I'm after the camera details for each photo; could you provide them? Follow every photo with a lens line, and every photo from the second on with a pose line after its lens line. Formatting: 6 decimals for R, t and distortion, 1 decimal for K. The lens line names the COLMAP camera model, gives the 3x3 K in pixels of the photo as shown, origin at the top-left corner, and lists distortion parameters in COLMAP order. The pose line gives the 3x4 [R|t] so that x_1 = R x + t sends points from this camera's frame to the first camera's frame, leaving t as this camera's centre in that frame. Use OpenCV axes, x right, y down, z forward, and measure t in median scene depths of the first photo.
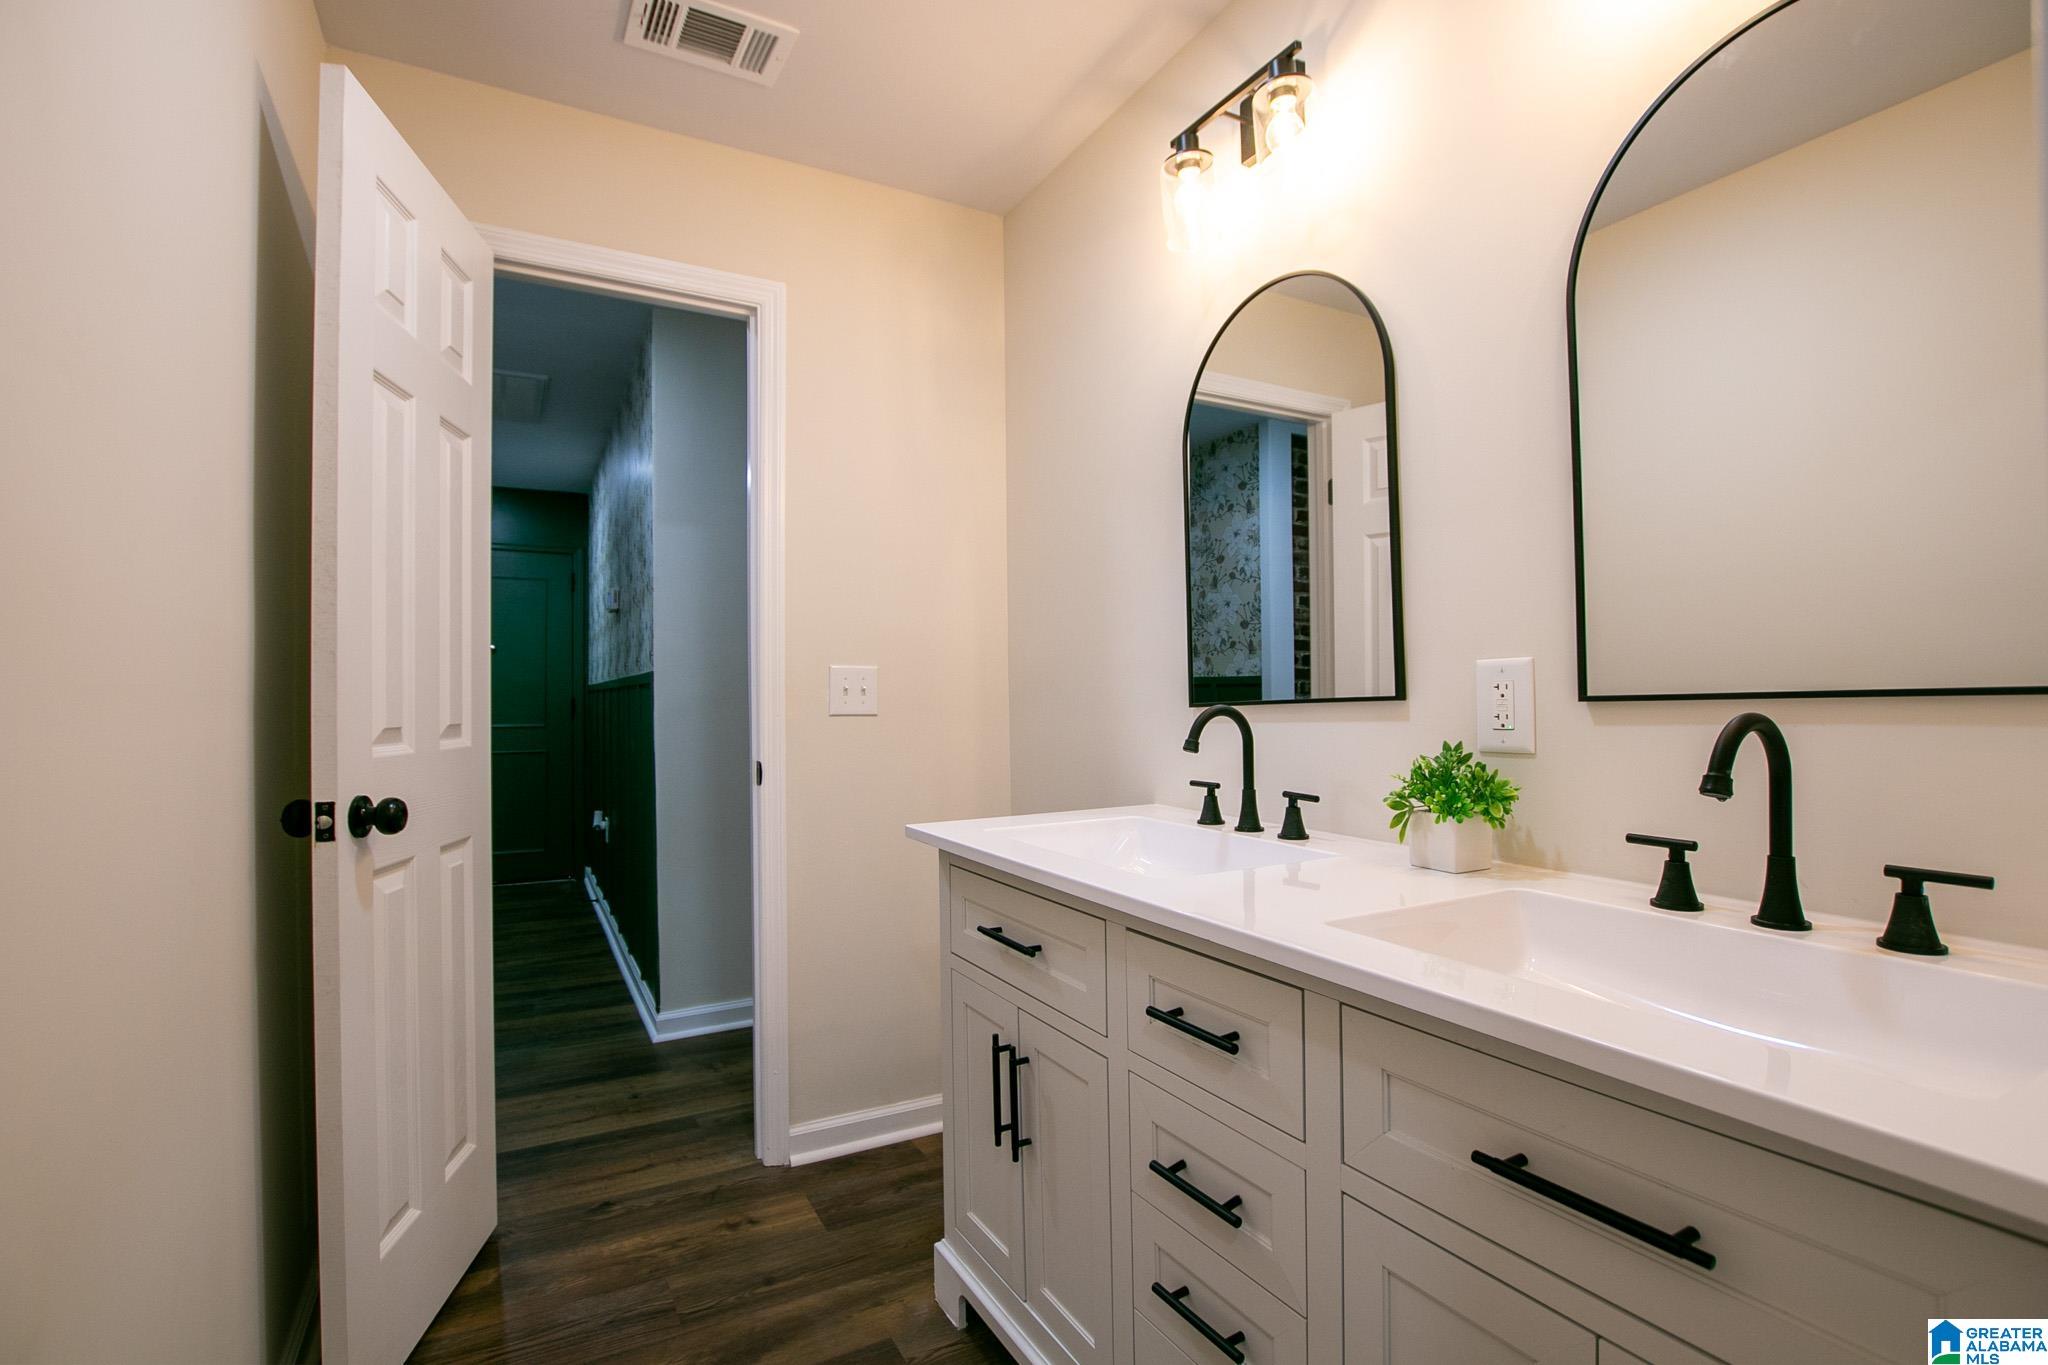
lens RADIAL K [[951.2, 0, 1020.1], [0, 951.2, 686.7], [0, 0, 1]] dist [-0.027639, 0.000652]
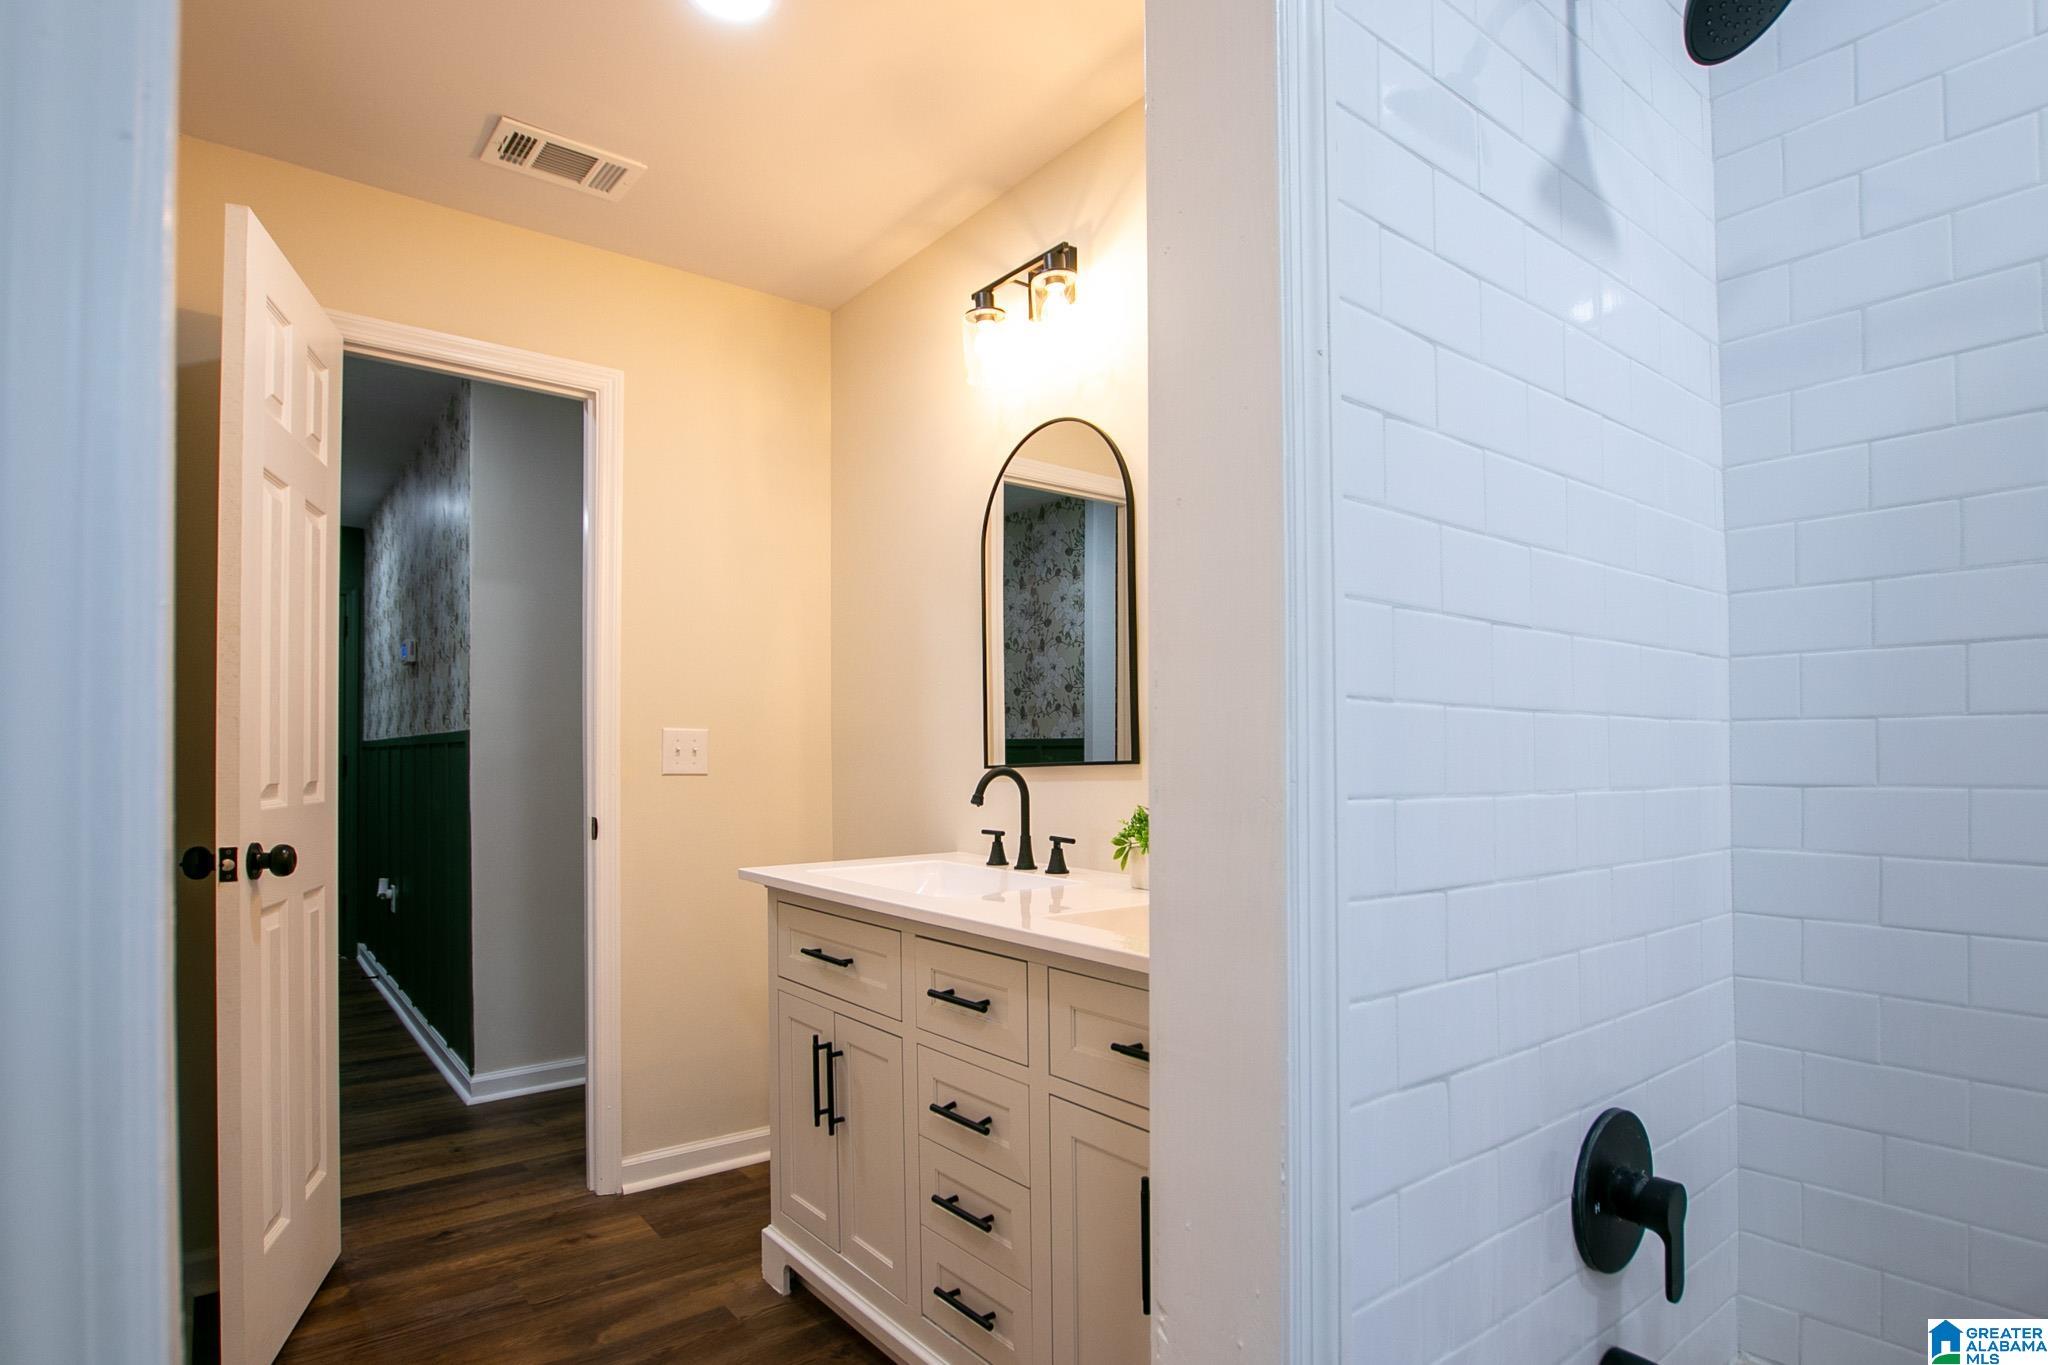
lens RADIAL K [[1060.6, 0, 1023.5], [0, 1060.6, 747.3], [0, 0, 1]] dist [-0.029449, 0.000553]
pose [[0.987016, 0.007800, 0.160430, 0.013604], [-0.008124, 0.999966, 0.001362, -0.007202], [-0.160414, -0.002647, 0.987046, -0.311283]]
